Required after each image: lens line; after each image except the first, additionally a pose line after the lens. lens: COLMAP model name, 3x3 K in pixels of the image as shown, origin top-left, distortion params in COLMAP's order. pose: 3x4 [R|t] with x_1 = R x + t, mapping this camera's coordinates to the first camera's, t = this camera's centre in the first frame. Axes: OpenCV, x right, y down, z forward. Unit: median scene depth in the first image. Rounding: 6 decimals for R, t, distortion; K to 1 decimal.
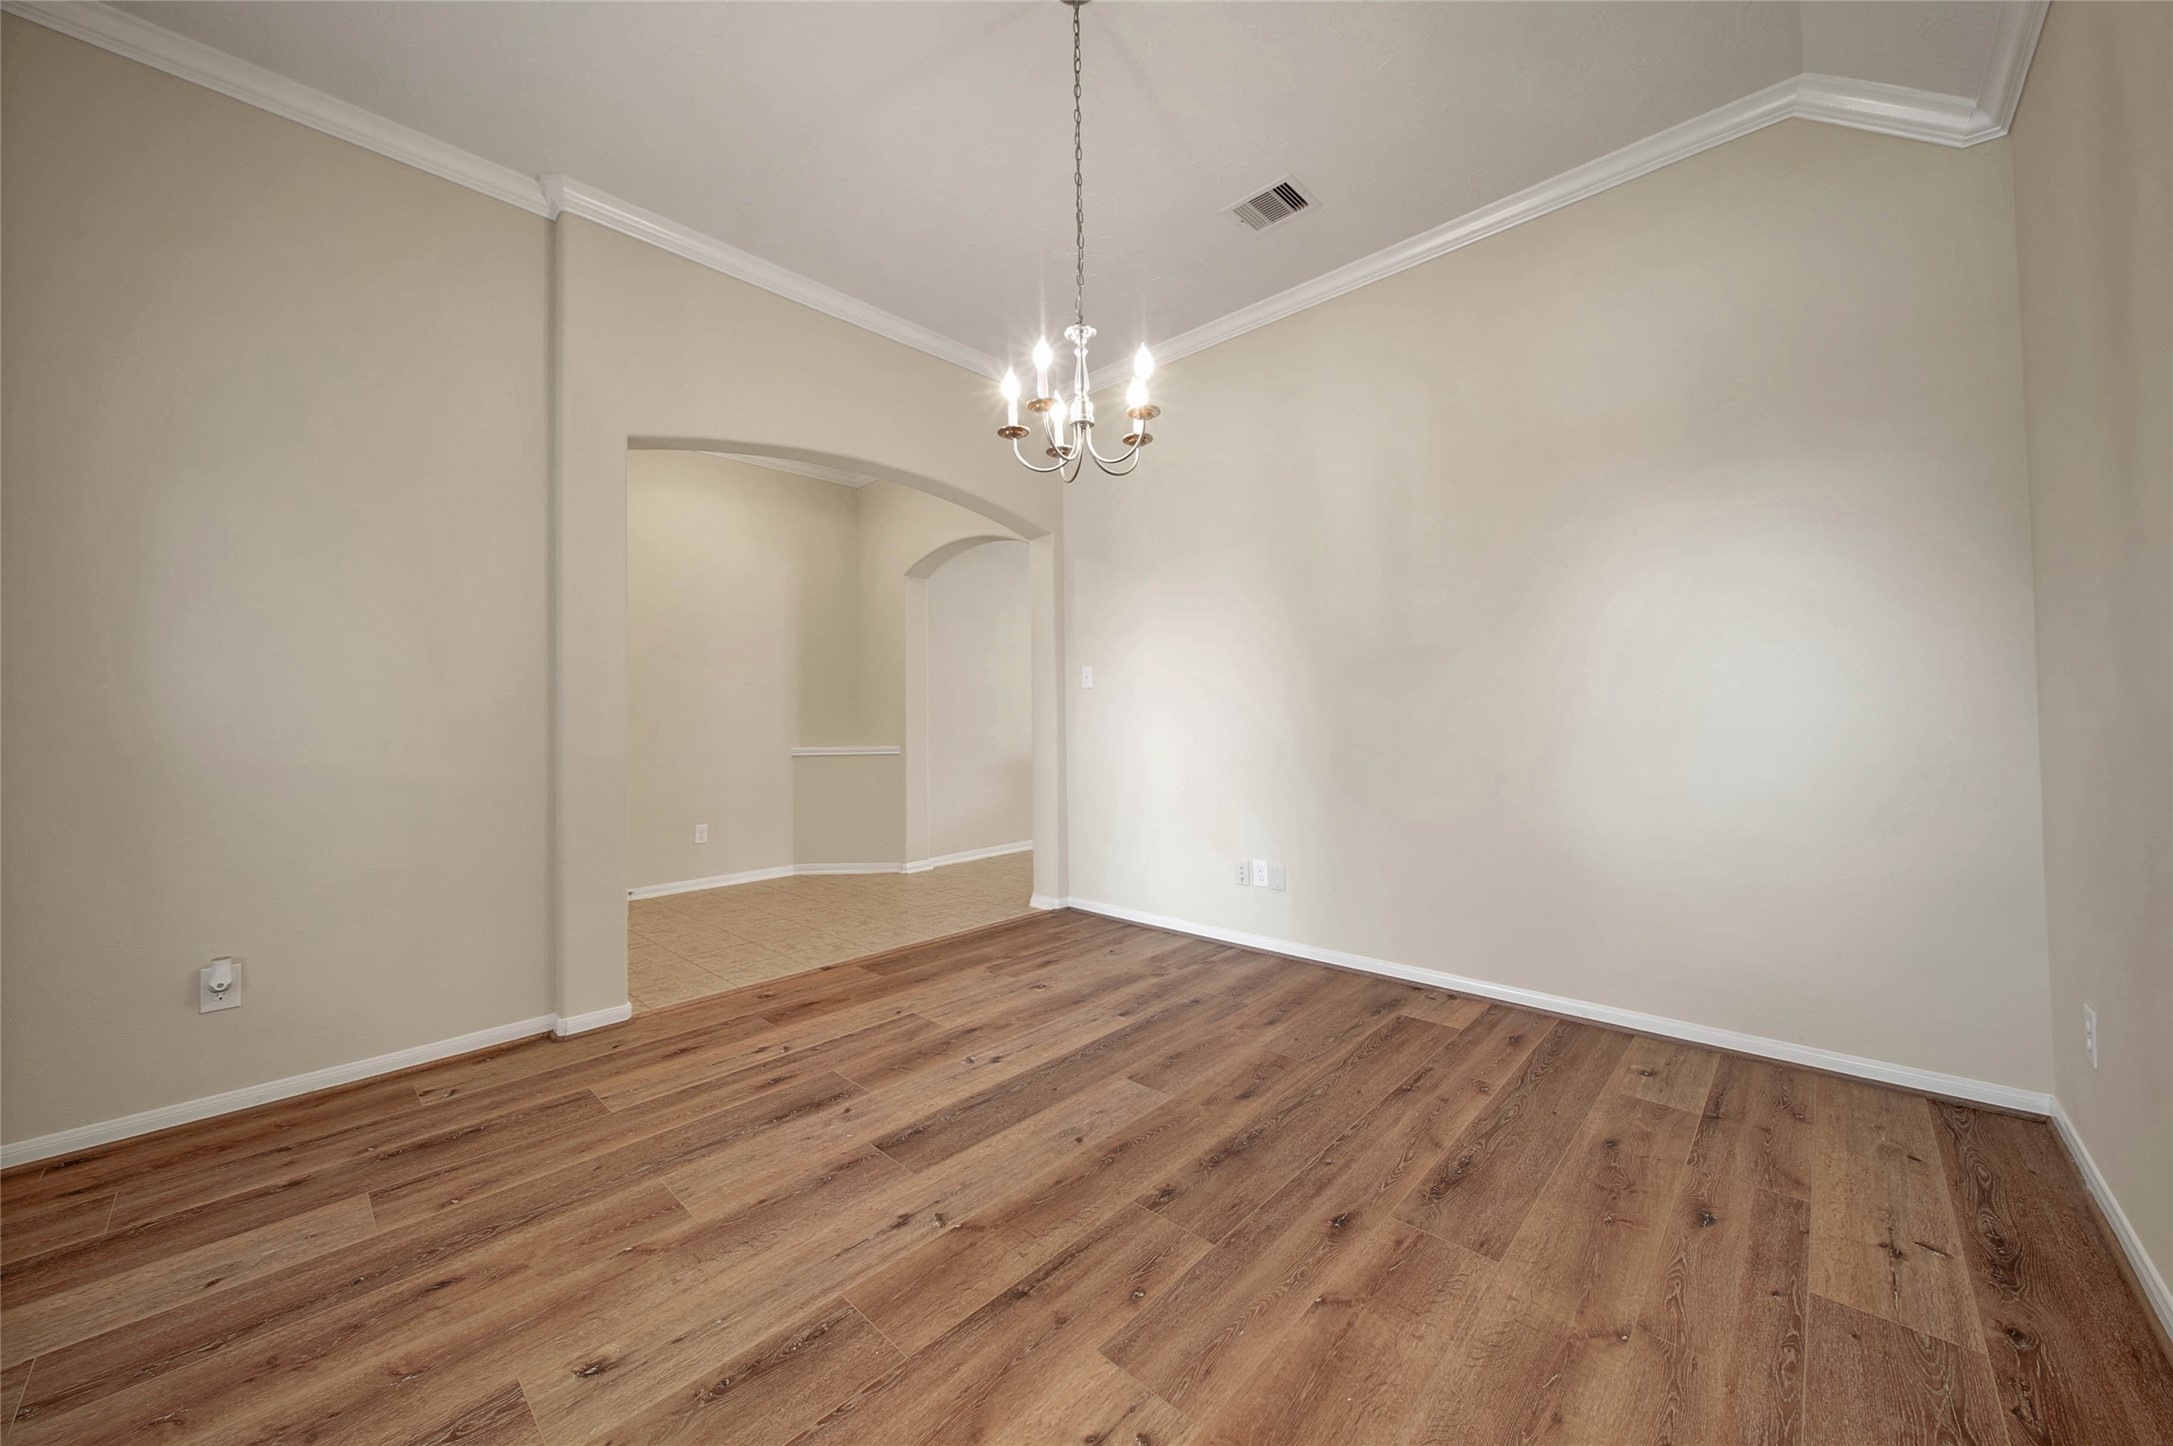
lens RADIAL K [[802.7, 0, 1088.1], [0, 802.7, 706.6], [0, 0, 1]] dist [-0.000306, -0.000038]
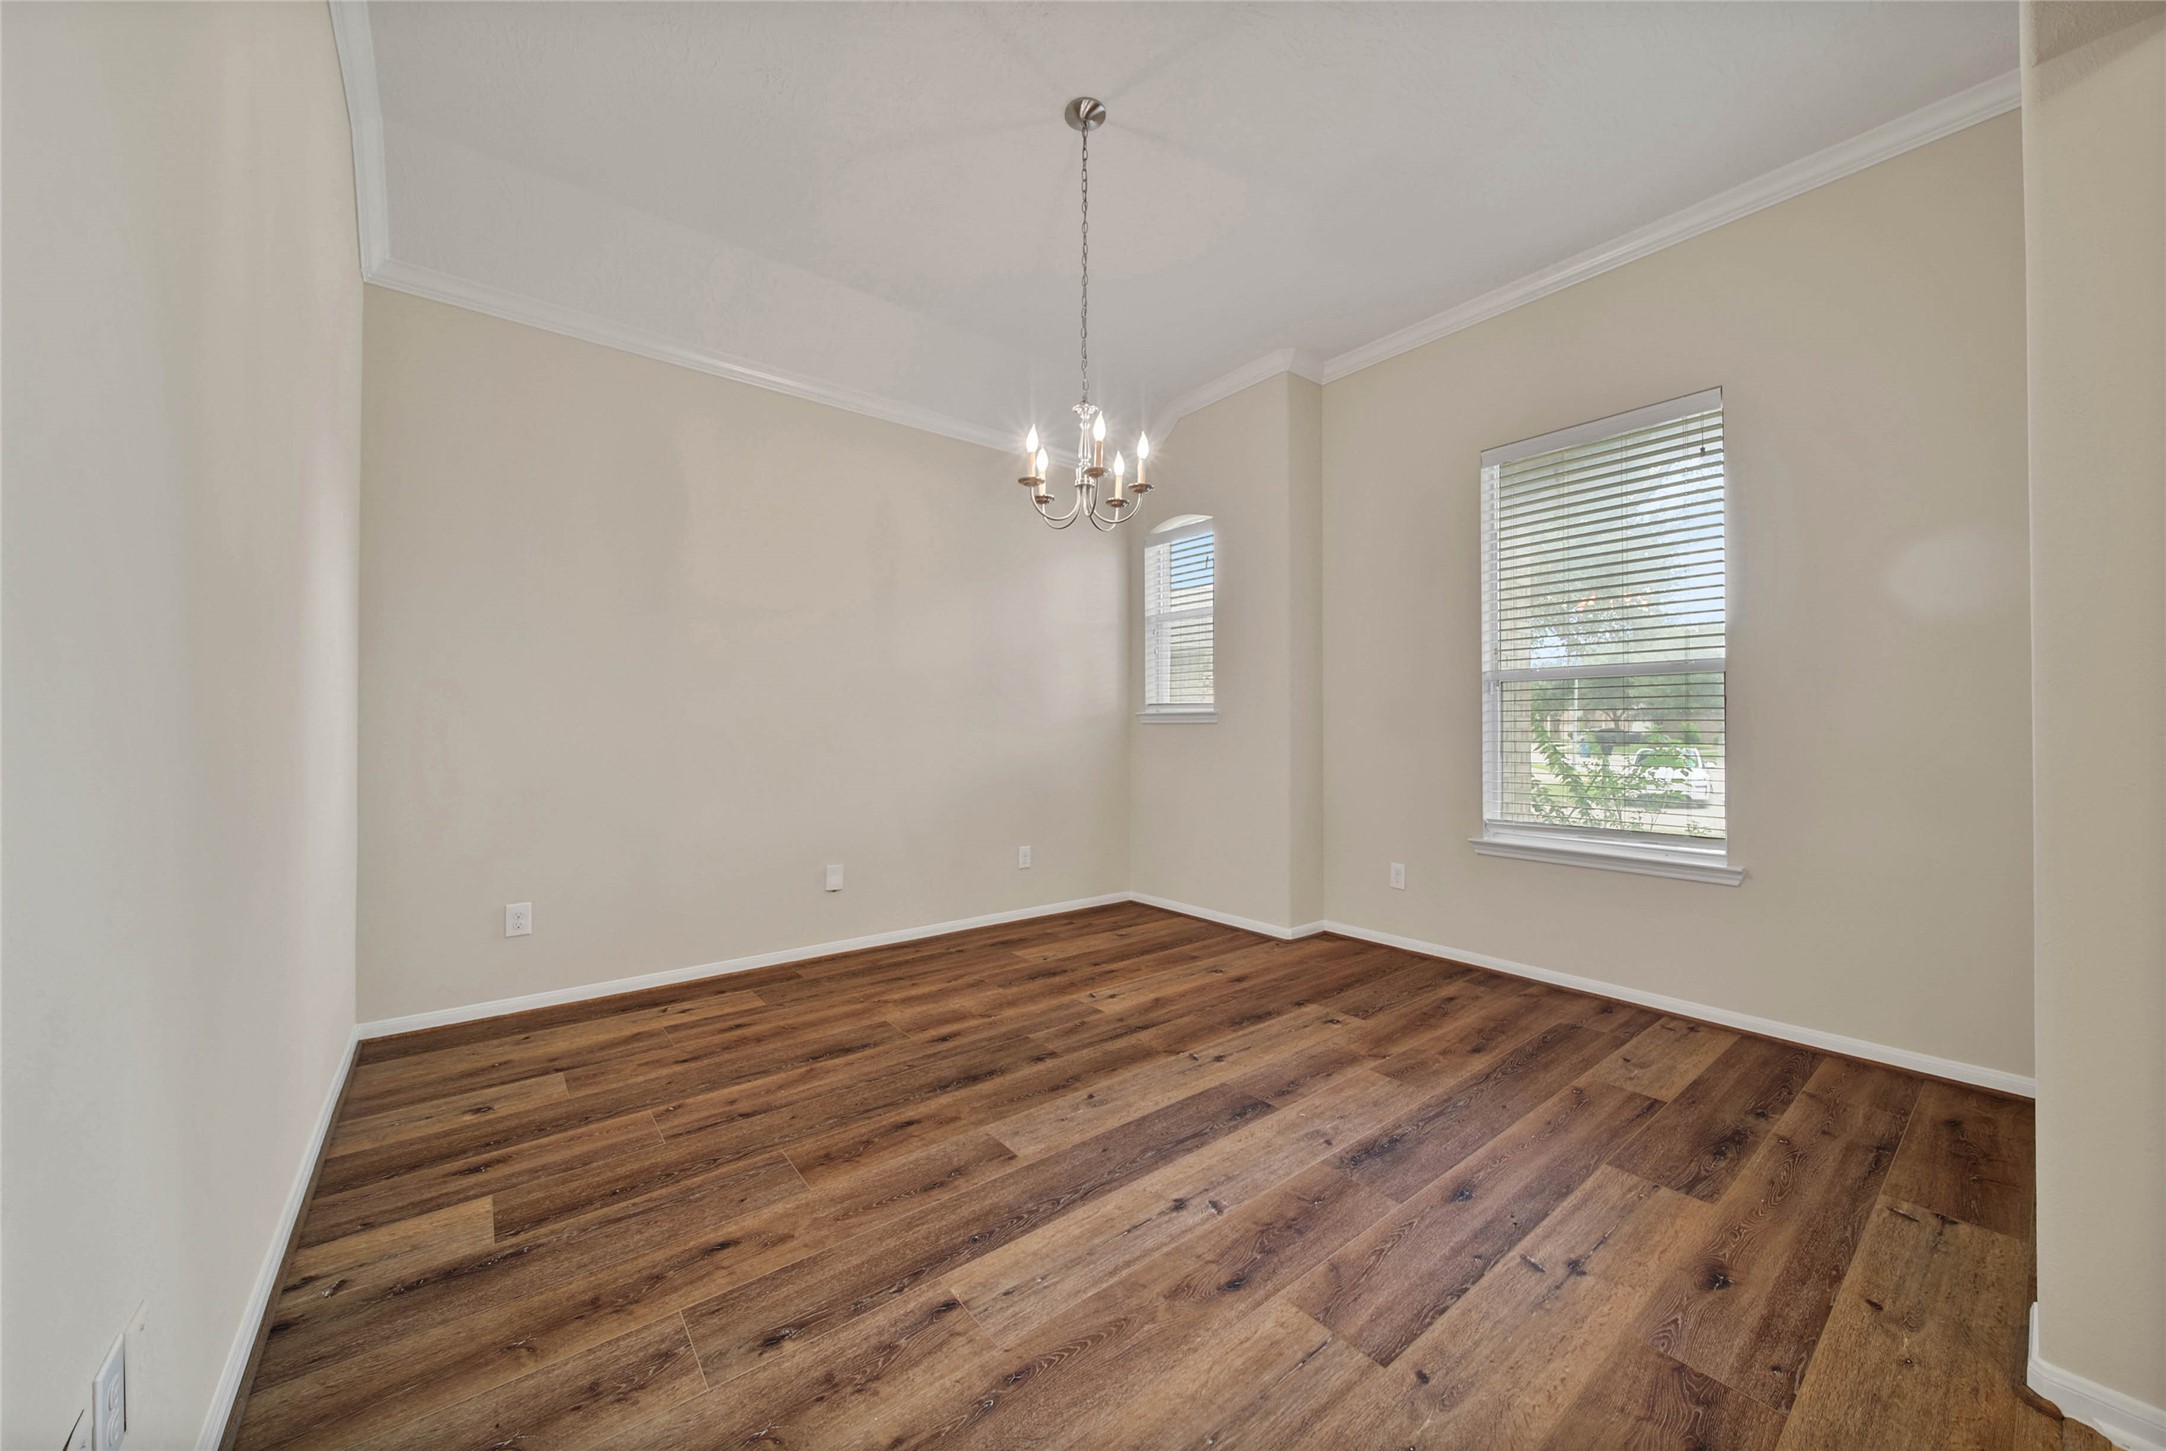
lens RADIAL K [[799.8, 0, 1083.0], [0, 799.8, 725.5], [0, 0, 1]] dist [0.000339, -0.000011]
pose [[-0.989489, 0.013438, 0.143984, -0.164326], [0.010477, 0.999718, -0.021305, 0.035159], [-0.144229, -0.019572, -0.989351, 2.055783]]
